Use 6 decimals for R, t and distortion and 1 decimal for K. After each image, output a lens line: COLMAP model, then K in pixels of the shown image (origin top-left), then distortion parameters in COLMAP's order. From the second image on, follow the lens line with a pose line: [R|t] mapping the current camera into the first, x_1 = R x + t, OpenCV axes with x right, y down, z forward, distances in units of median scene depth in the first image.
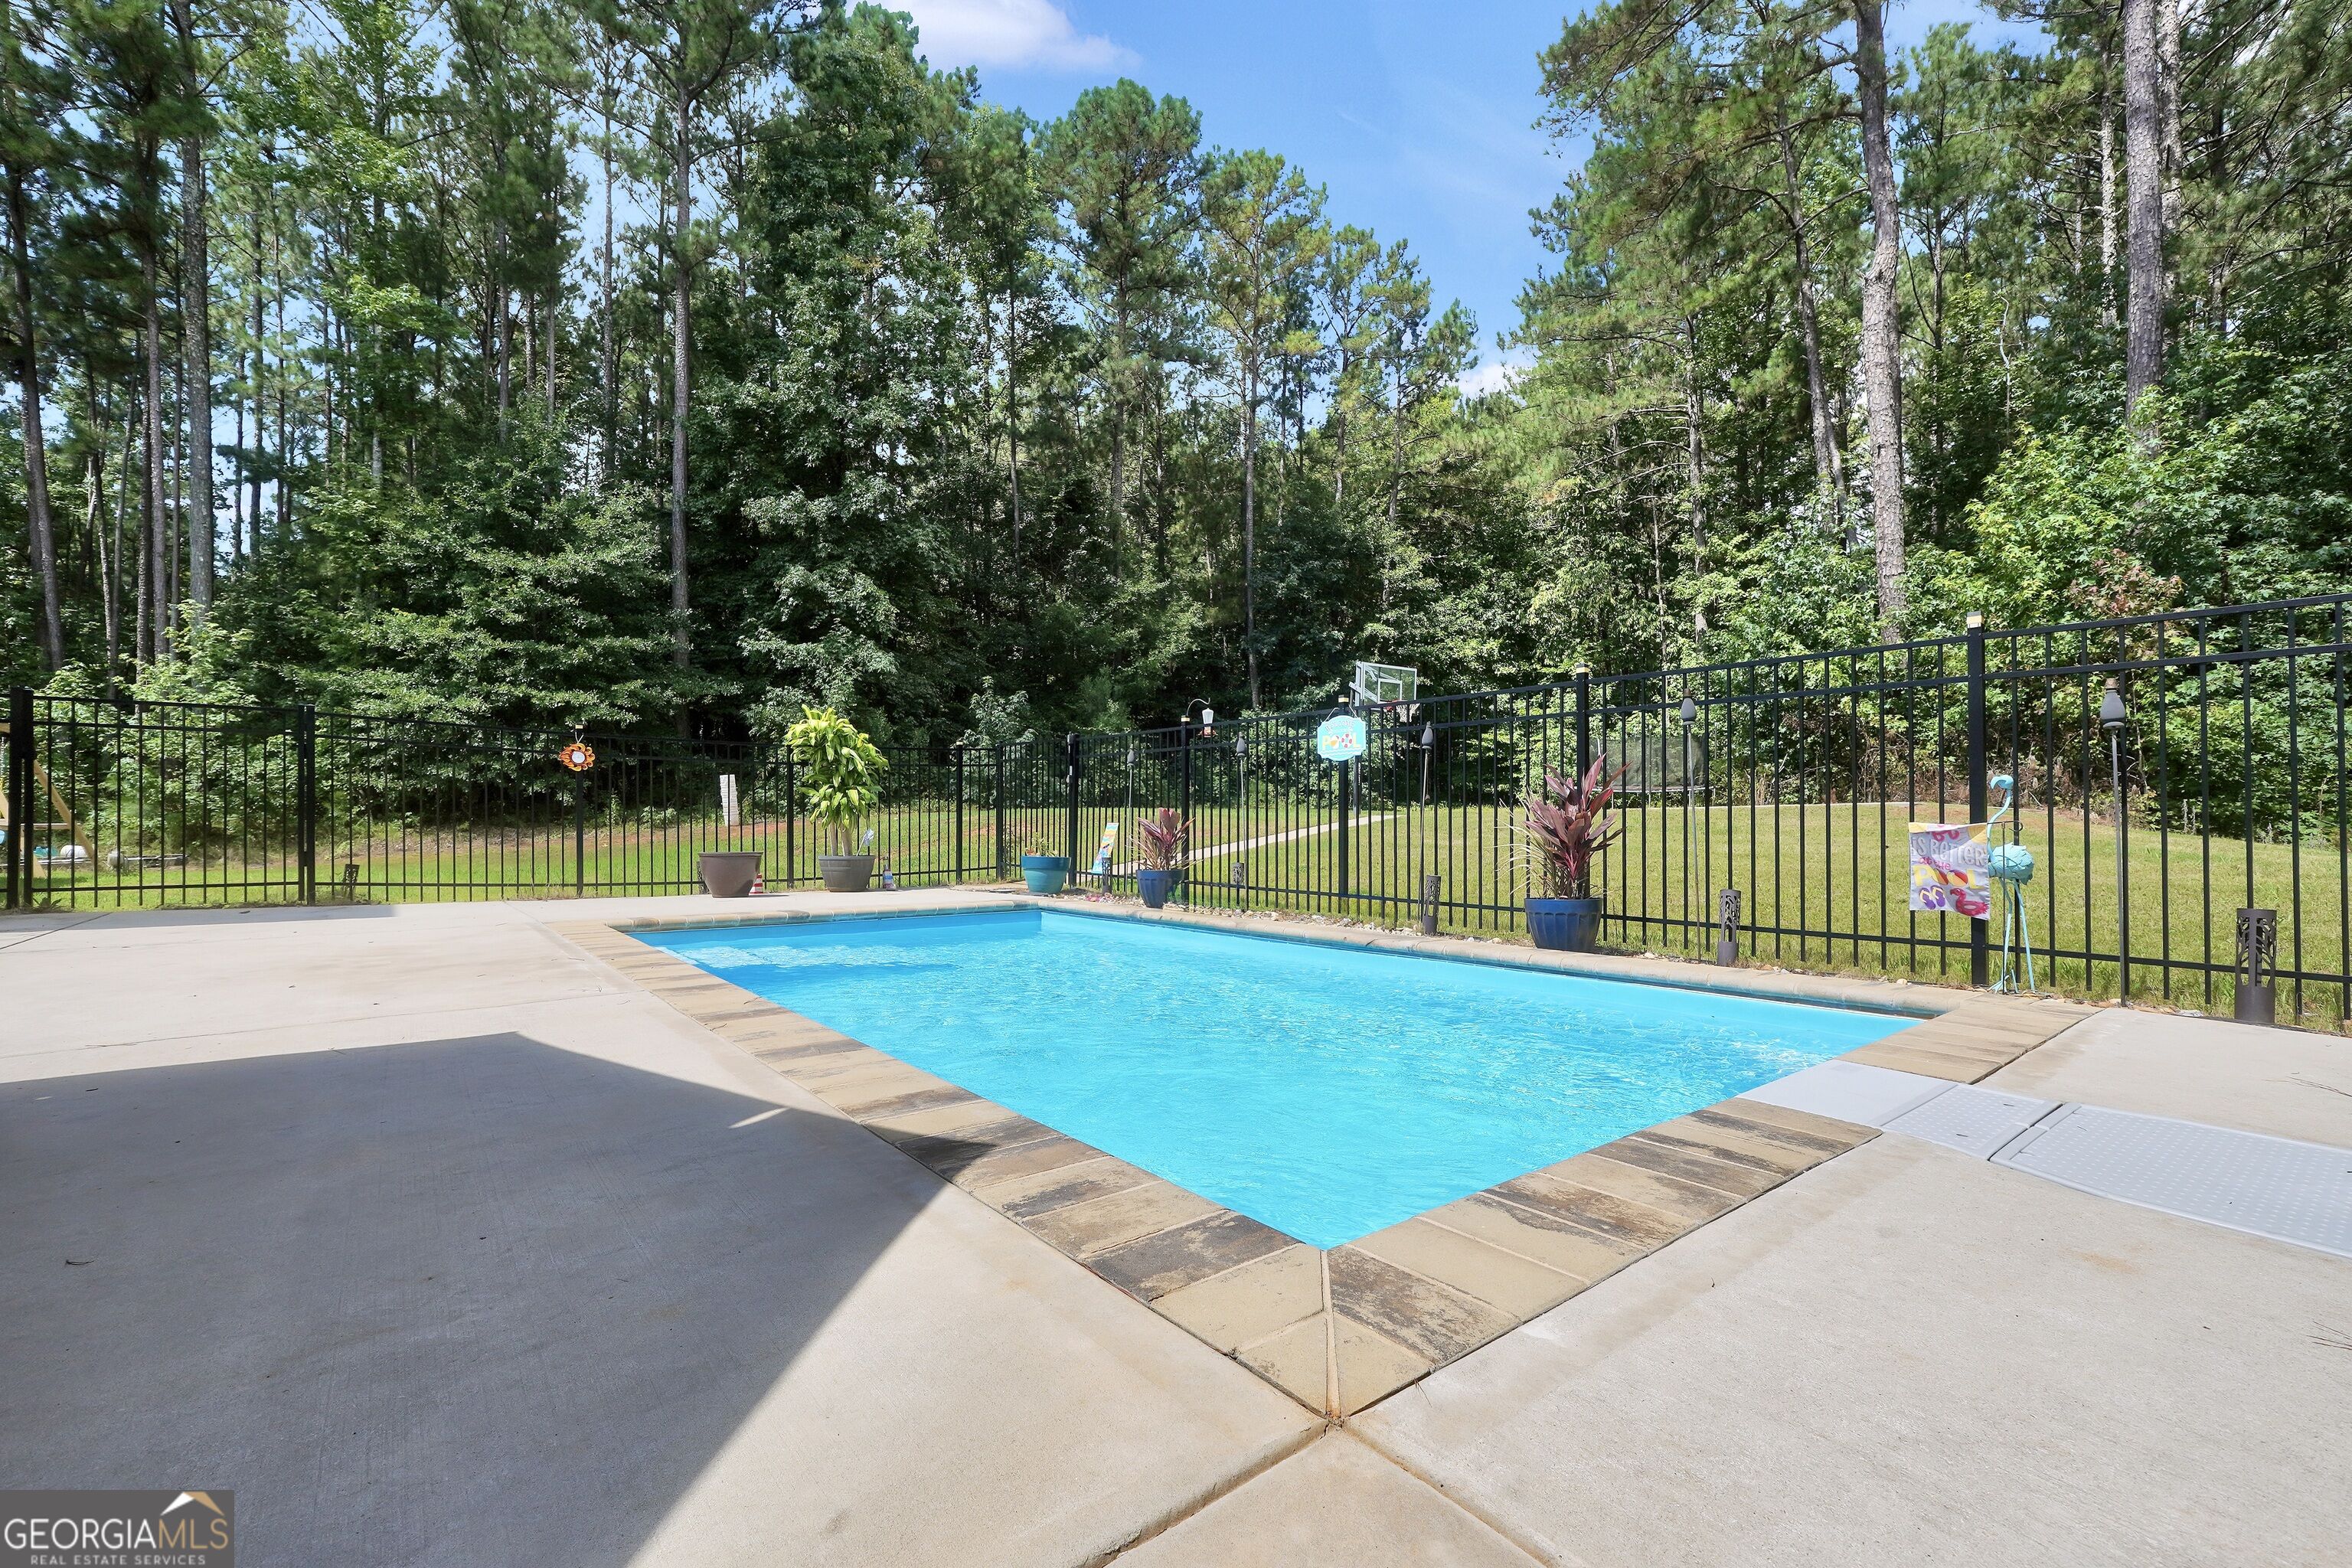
lens RADIAL K [[997.2, 0, 1151.8], [0, 997.2, 820.9], [0, 0, 1]] dist [-0.020431, 0.005137]
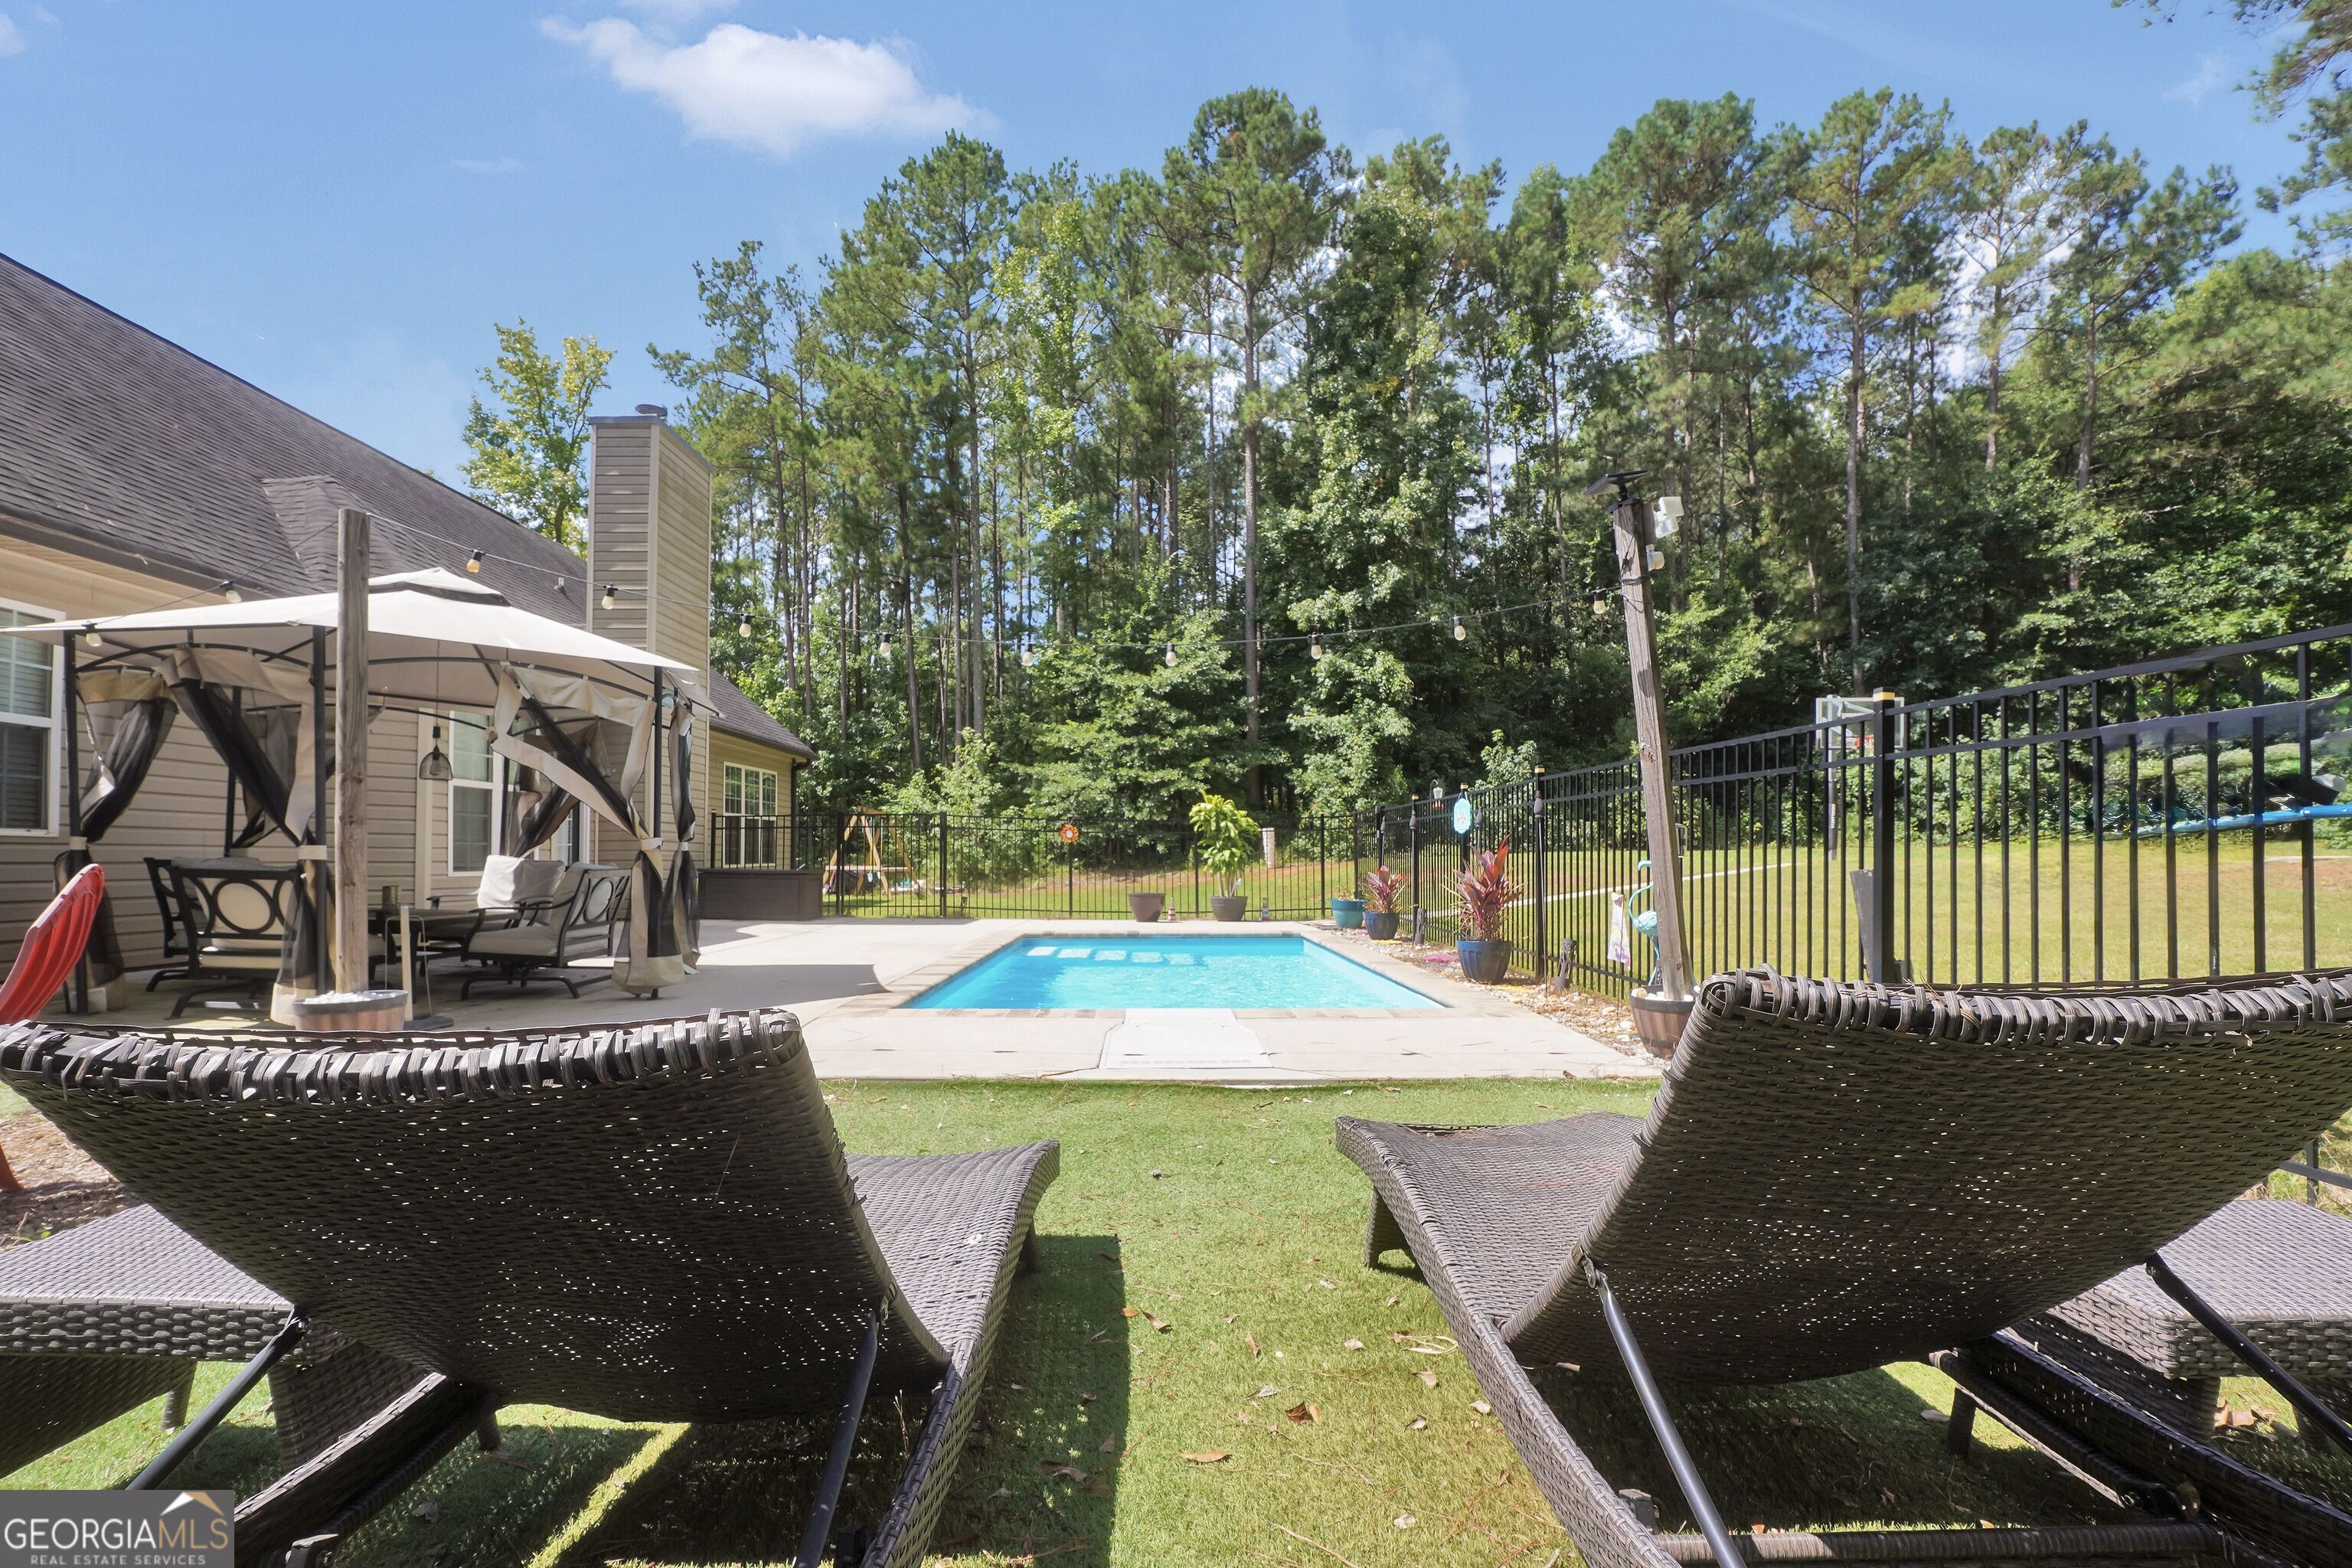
lens RADIAL K [[997.2, 0, 1158.5], [0, 997.2, 840.2], [0, 0, 1]] dist [-0.020431, 0.005137]
pose [[0.796079, -0.013762, -0.605037, 0.198740], [0.005028, 0.999857, -0.016127, -0.009292], [0.605172, 0.009797, 0.796034, -0.086851]]
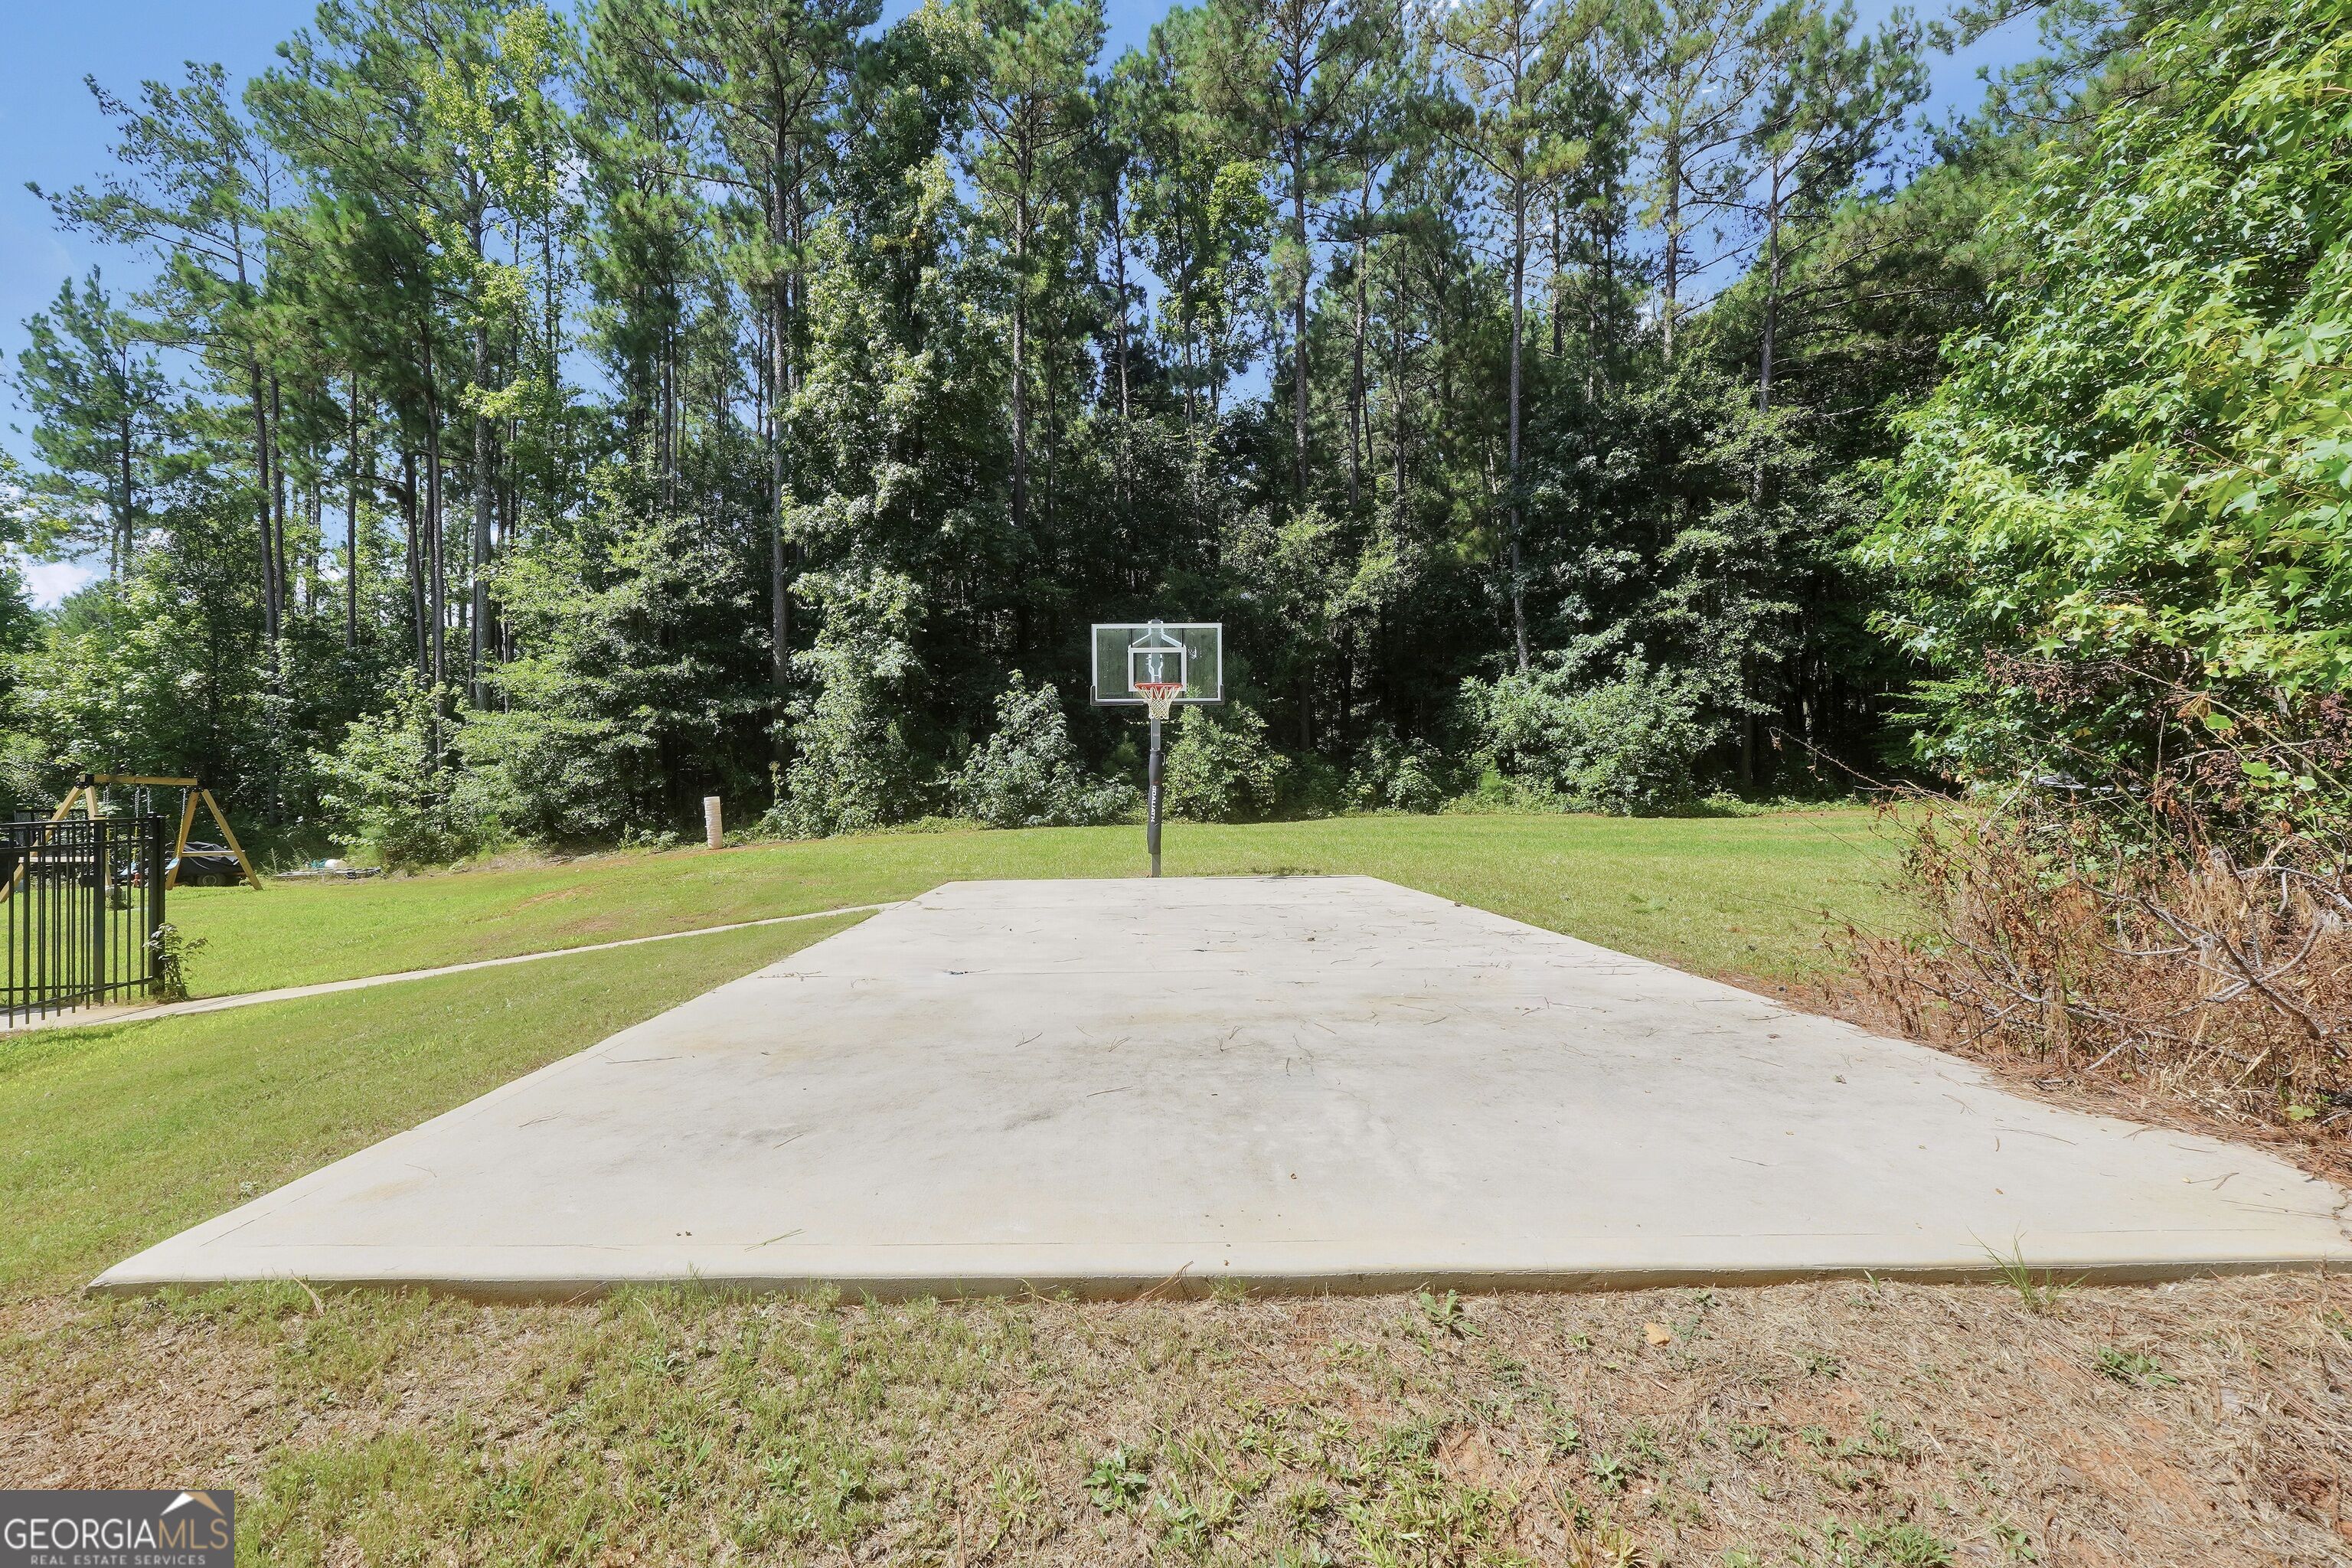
lens RADIAL K [[997.2, 0, 1132.2], [0, 997.2, 766.8], [0, 0, 1]] dist [-0.020431, 0.005137]
pose [[0.831983, -0.023263, -0.554313, 0.396007], [0.010350, 0.999597, -0.026414, -0.039238], [0.554705, 0.016239, 0.831889, 0.352578]]
